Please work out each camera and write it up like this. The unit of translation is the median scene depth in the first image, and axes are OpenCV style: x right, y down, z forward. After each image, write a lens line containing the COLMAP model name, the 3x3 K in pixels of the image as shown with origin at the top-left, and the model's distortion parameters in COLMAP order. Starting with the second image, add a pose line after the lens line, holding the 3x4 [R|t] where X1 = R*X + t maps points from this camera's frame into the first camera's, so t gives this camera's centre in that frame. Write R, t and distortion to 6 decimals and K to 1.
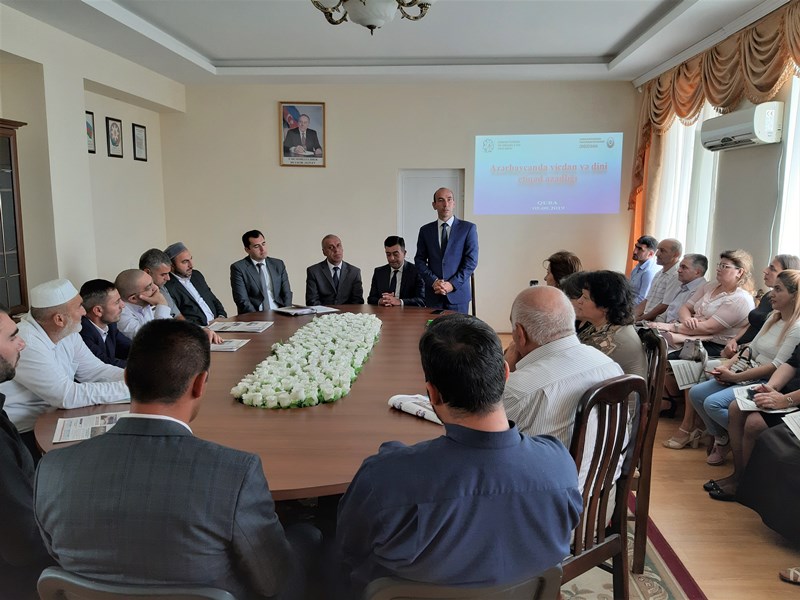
lens RADIAL K [[625.6, 0, 400.0], [0, 625.6, 300.0], [0, 0, 1]] dist [0.004645, -0.063140]
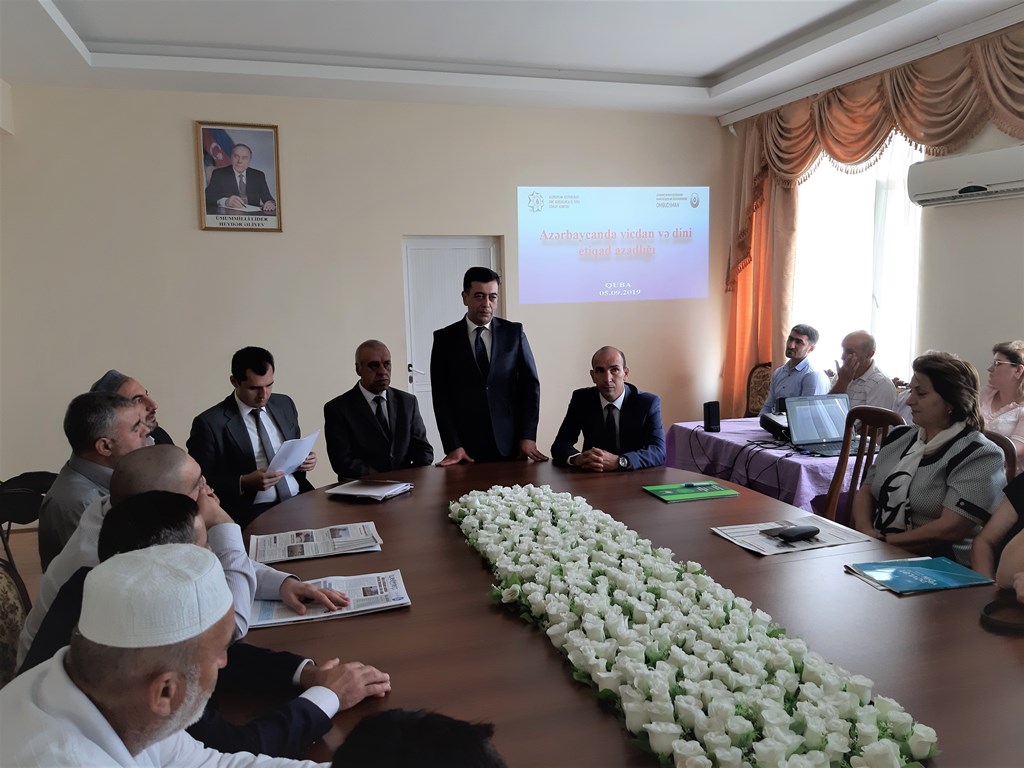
lens RADIAL K [[798.4, 0, 512.0], [0, 798.4, 384.0], [0, 0, 1]] dist [0.003774, -0.062943]
pose [[0.936708, -0.058957, 0.345112, -0.289008], [0.073101, 0.996929, -0.028102, -0.044791], [-0.342395, 0.051551, 0.938141, 0.327541]]
